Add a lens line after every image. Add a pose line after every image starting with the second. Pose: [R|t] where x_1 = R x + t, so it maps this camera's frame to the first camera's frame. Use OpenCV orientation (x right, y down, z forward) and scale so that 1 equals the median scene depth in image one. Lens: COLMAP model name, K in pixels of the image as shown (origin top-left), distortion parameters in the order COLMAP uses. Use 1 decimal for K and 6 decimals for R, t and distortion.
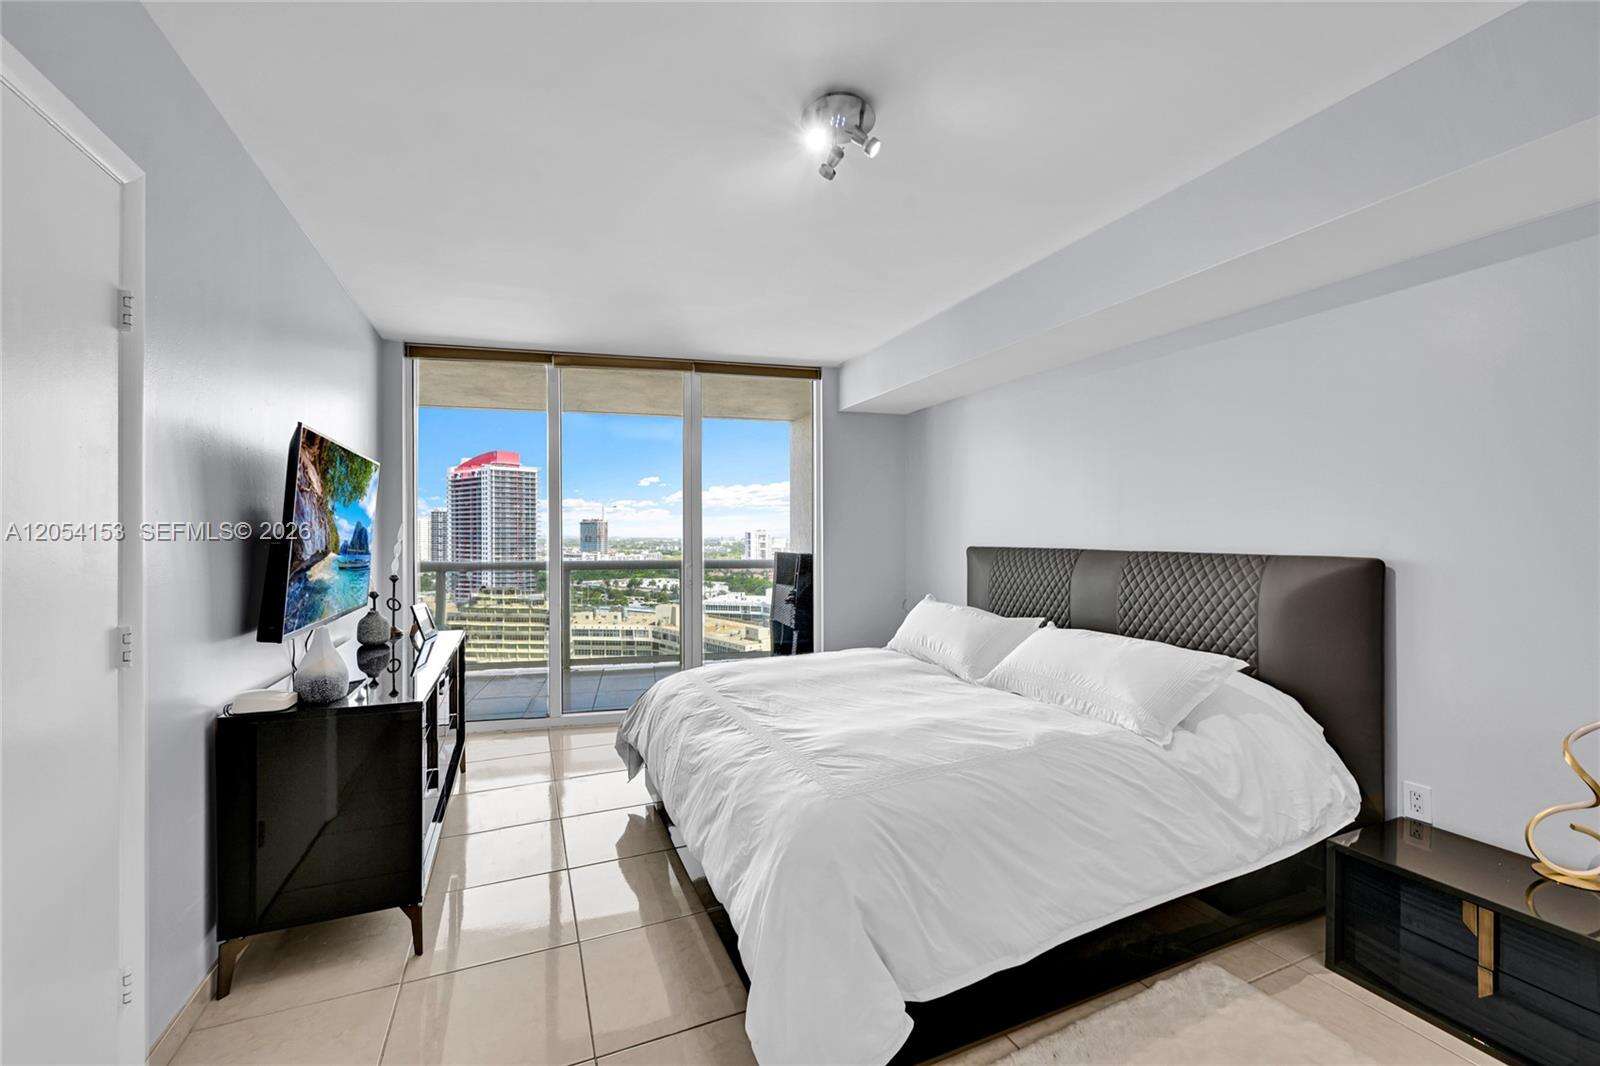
lens RADIAL K [[633.4, 0, 799.3], [0, 633.4, 539.5], [0, 0, 1]] dist [-0.001588, -0.000349]
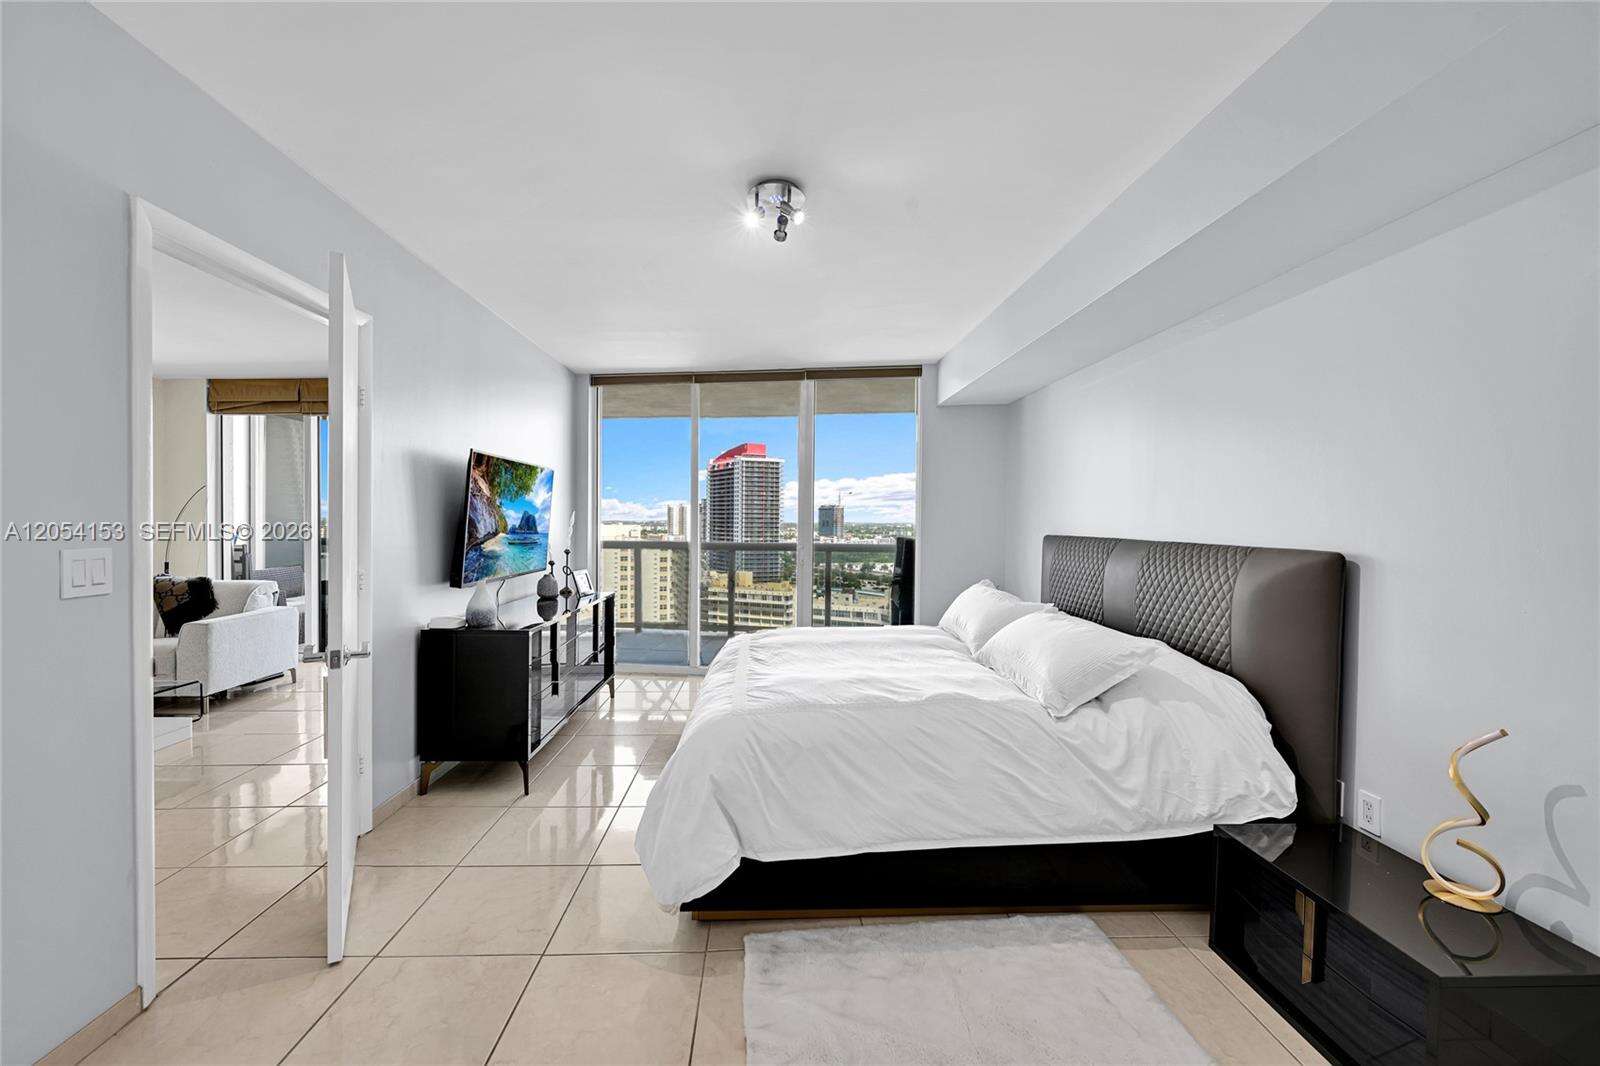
lens RADIAL K [[633.4, 0, 799.3], [0, 633.4, 539.5], [0, 0, 1]] dist [-0.001588, -0.000349]
pose [[0.933901, 0.015891, -0.357177, 0.359722], [-0.007734, 0.999676, 0.024254, -0.004308], [0.357447, -0.019889, 0.933722, -0.120857]]
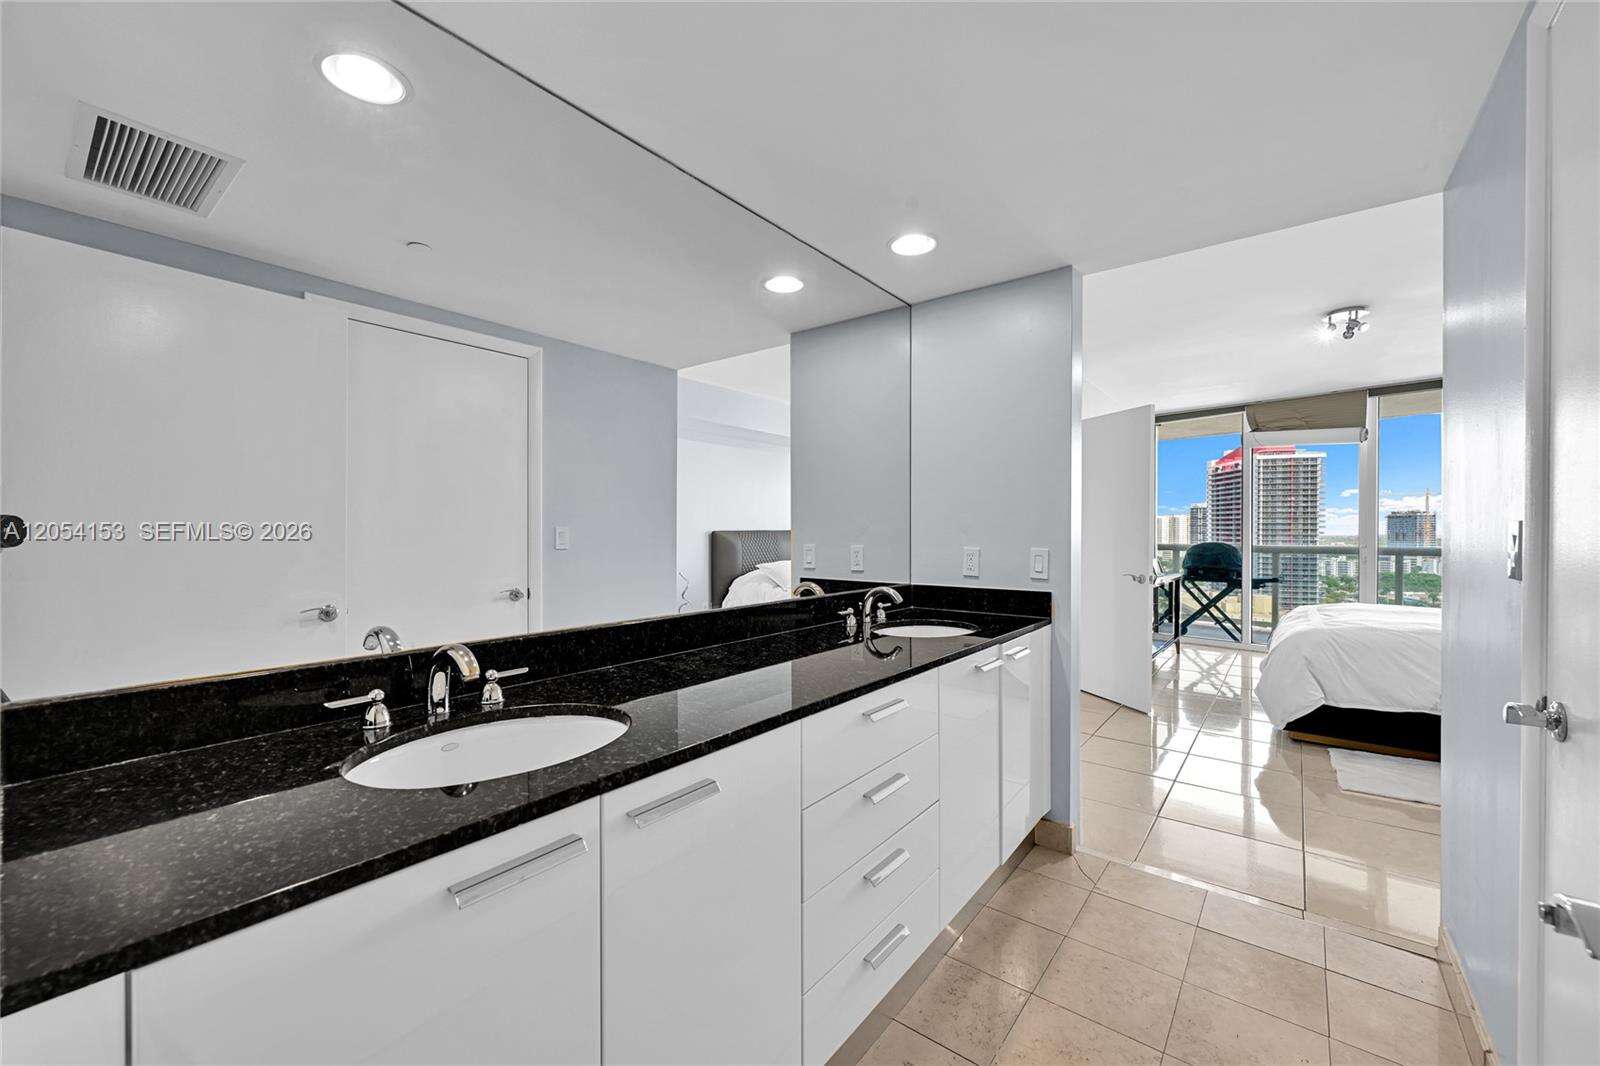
lens RADIAL K [[633.2, 0, 792.4], [0, 633.2, 530.4], [0, 0, 1]] dist [0.007522, -0.000389]
pose [[0.465354, -0.000128, -0.885125, 0.680290], [-0.008008, 0.999958, -0.004355, 0.026144], [0.885088, 0.009114, 0.465334, -1.020720]]
